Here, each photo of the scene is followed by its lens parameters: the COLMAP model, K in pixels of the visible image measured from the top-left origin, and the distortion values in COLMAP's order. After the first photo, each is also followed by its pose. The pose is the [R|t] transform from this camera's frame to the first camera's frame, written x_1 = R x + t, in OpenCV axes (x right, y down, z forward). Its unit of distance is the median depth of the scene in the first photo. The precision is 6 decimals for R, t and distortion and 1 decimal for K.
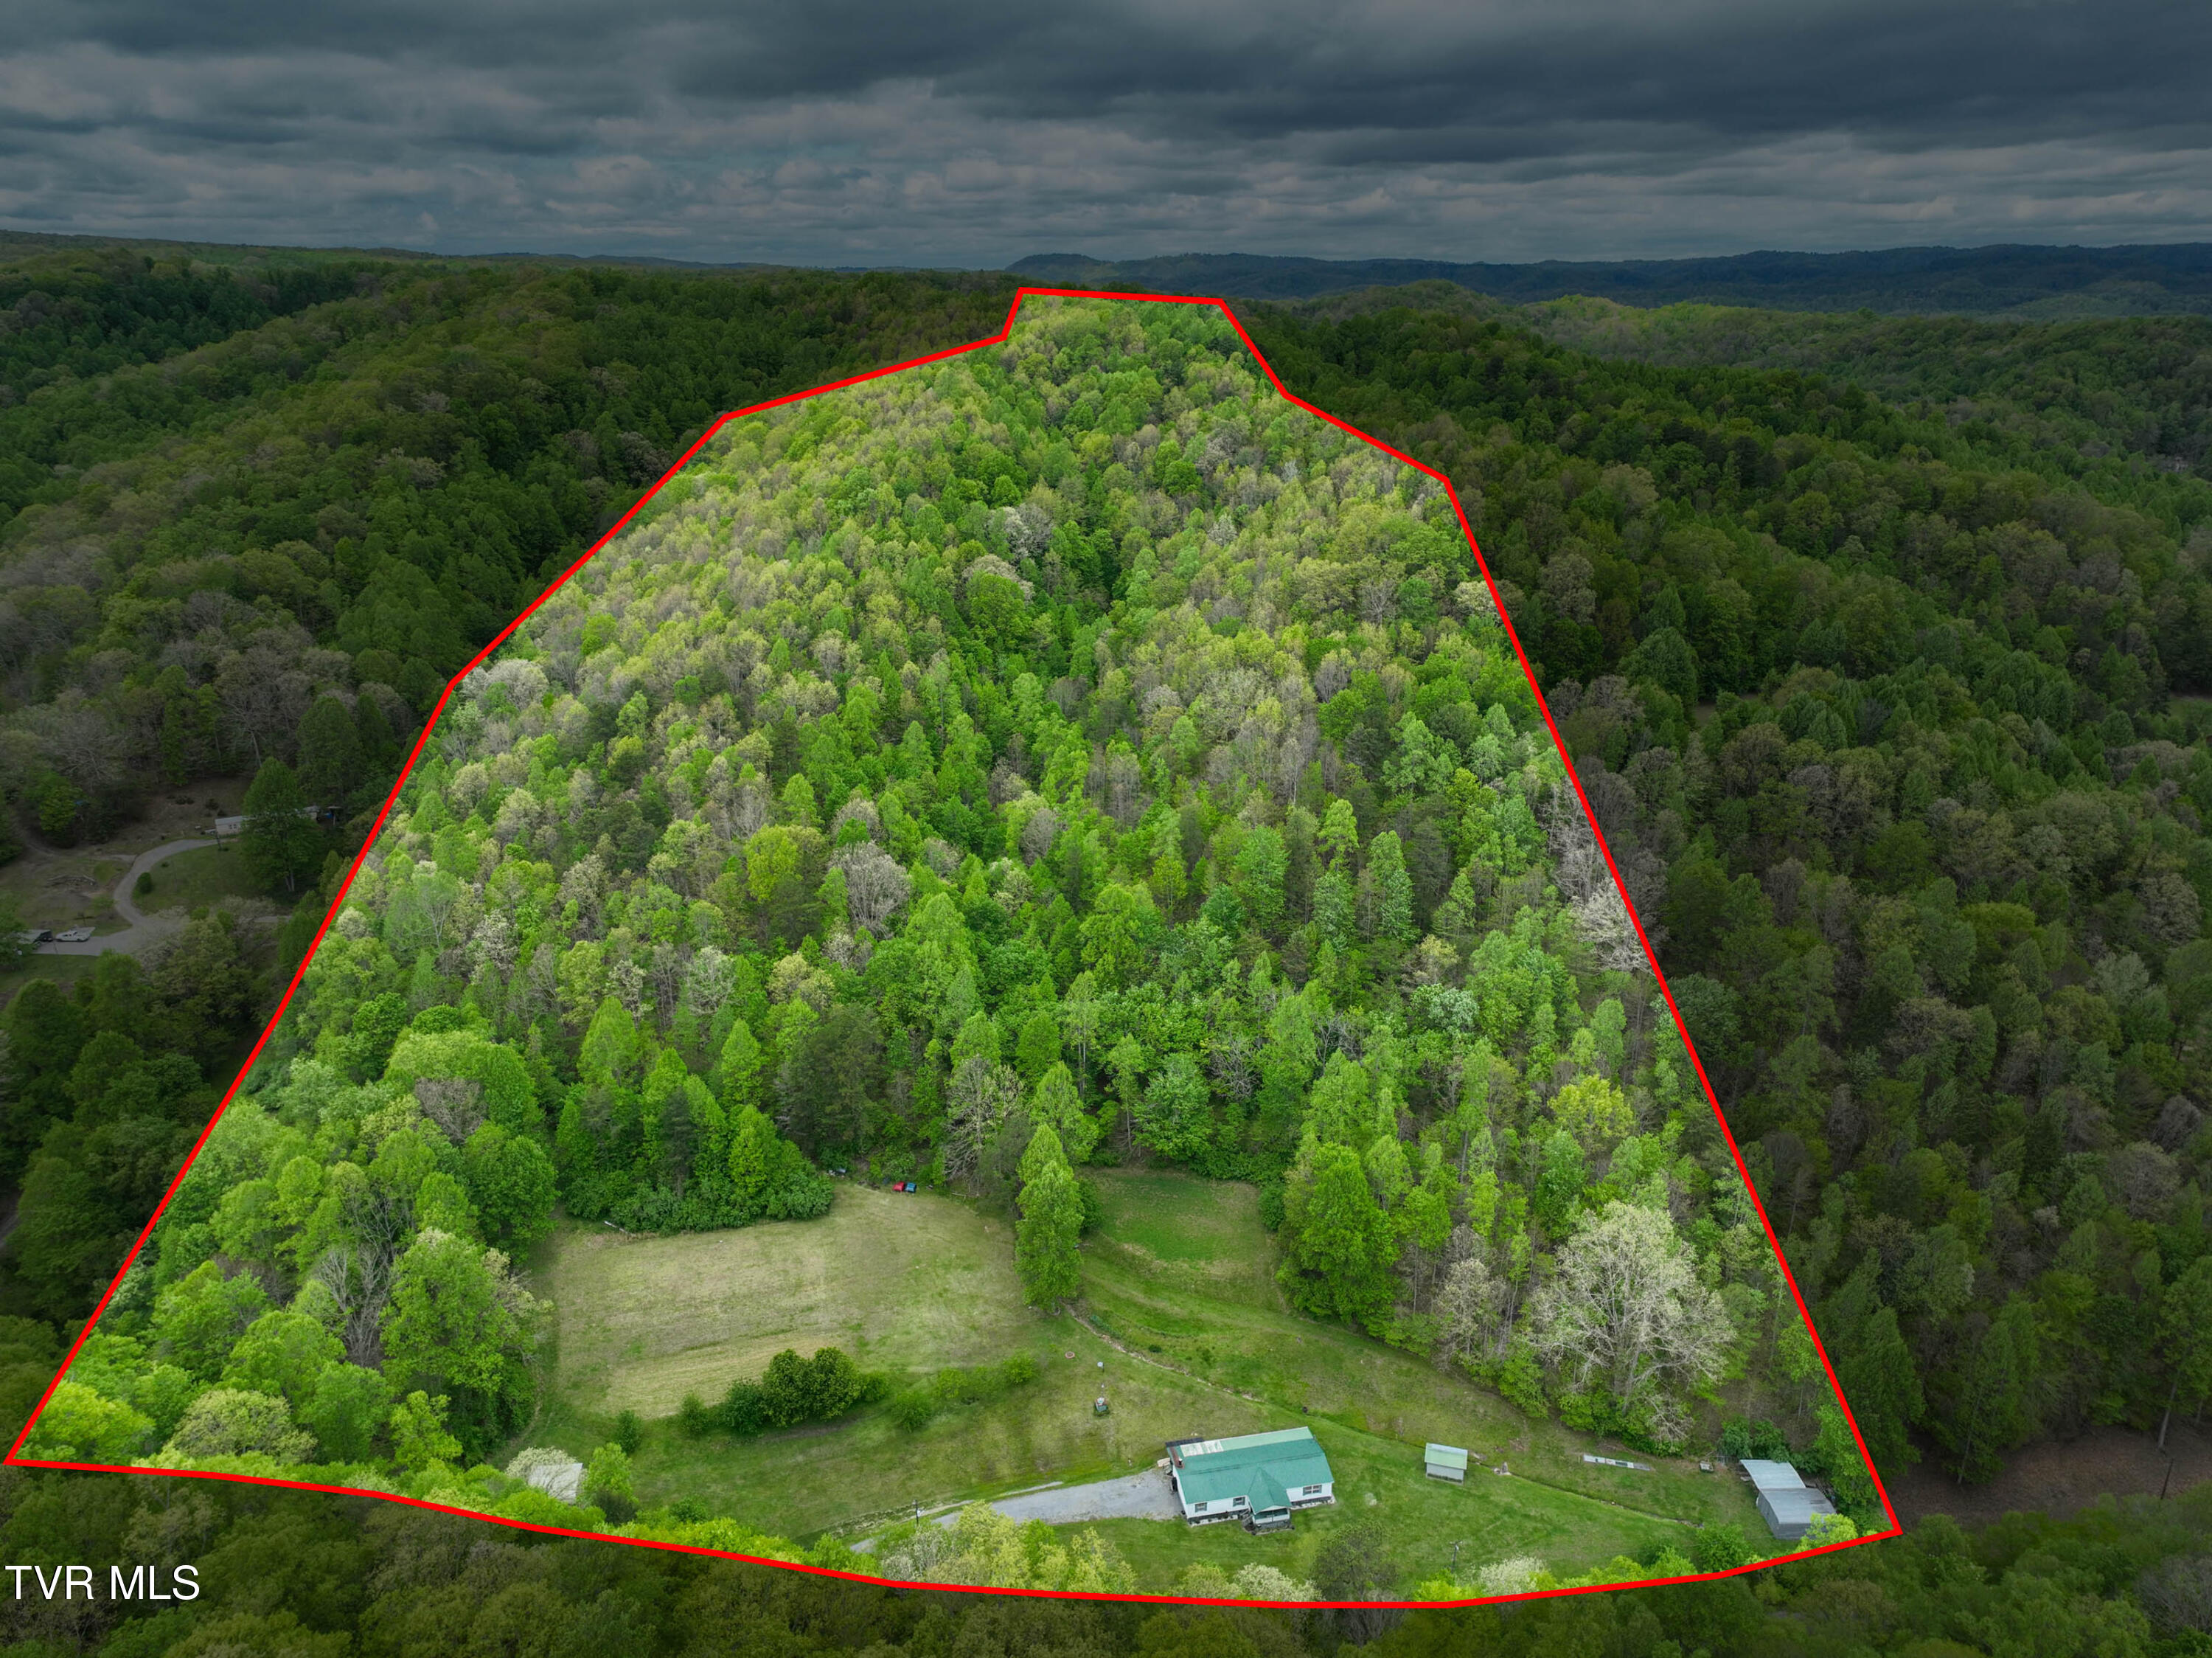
lens RADIAL K [[1561.1, 0, 1115.4], [0, 1561.1, 827.6], [0, 0, 1]] dist [-0.005333, 0.026016]
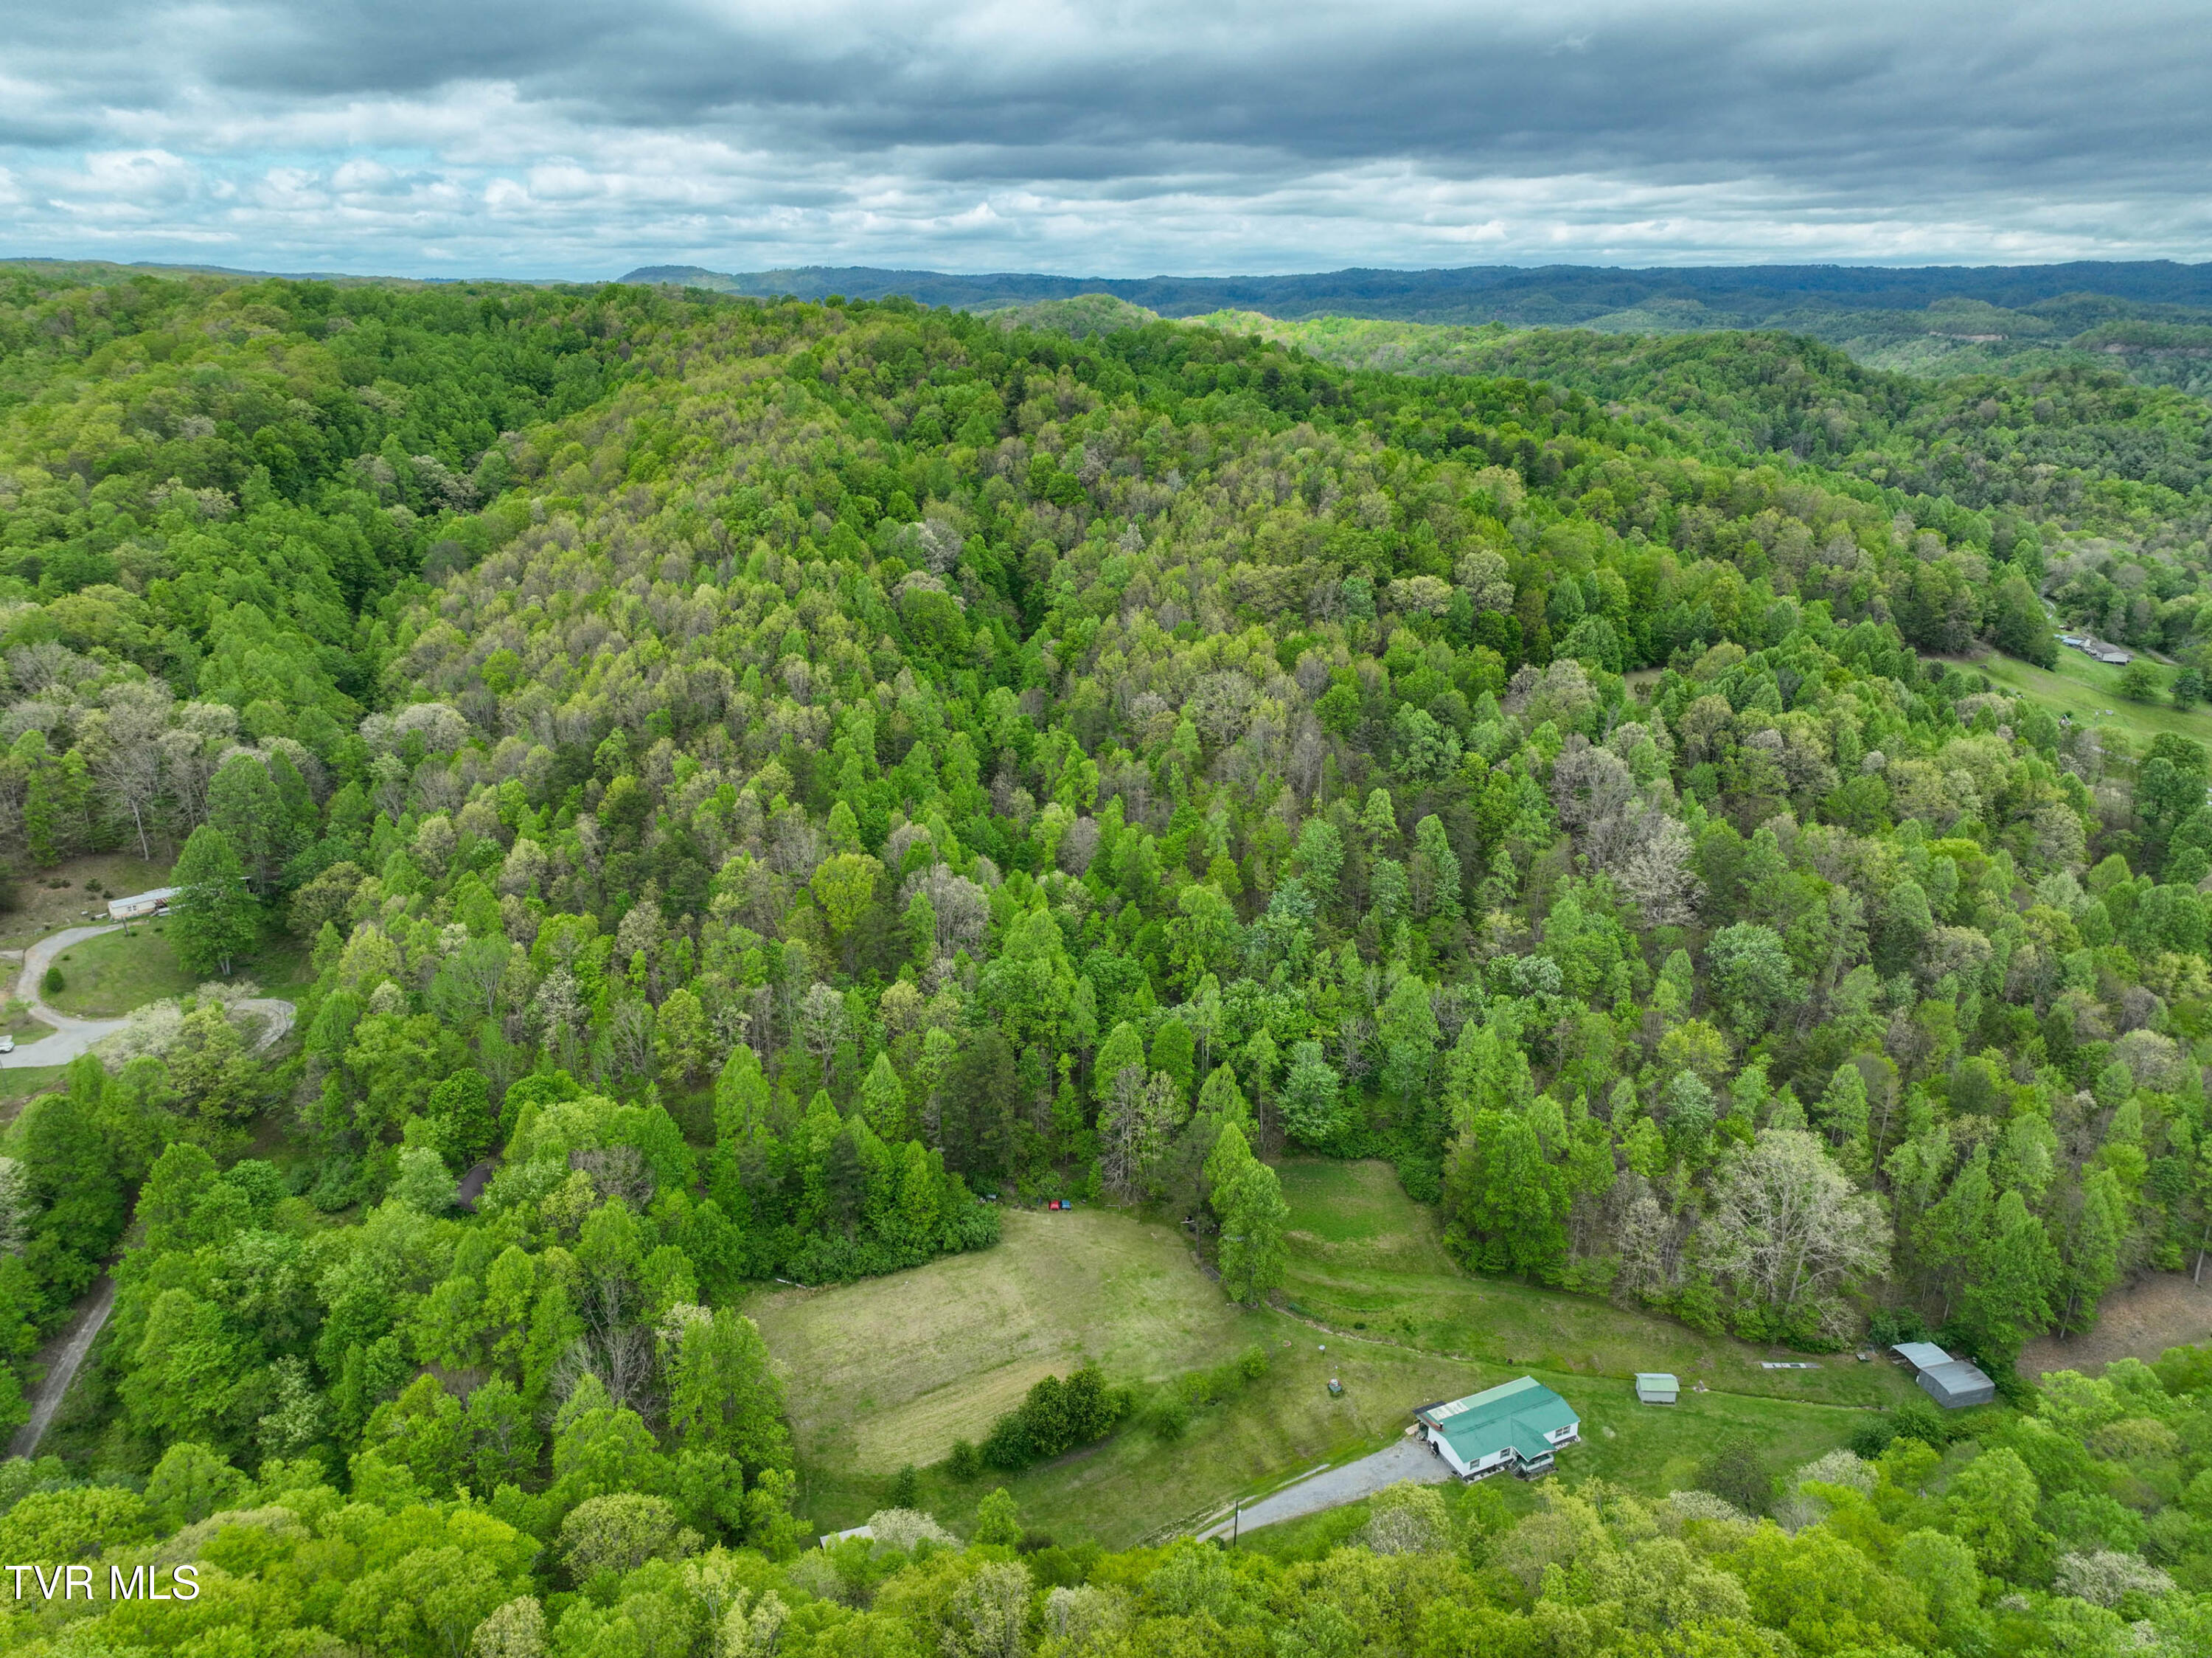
lens RADIAL K [[1561.1, 0, 1115.4], [0, 1561.1, 827.6], [0, 0, 1]] dist [-0.005333, 0.026016]
pose [[0.972008, -0.073451, 0.223173, -0.239060], [0.075208, 0.997168, 0.000629, -0.005457], [-0.222587, 0.016173, 0.974779, 0.016871]]
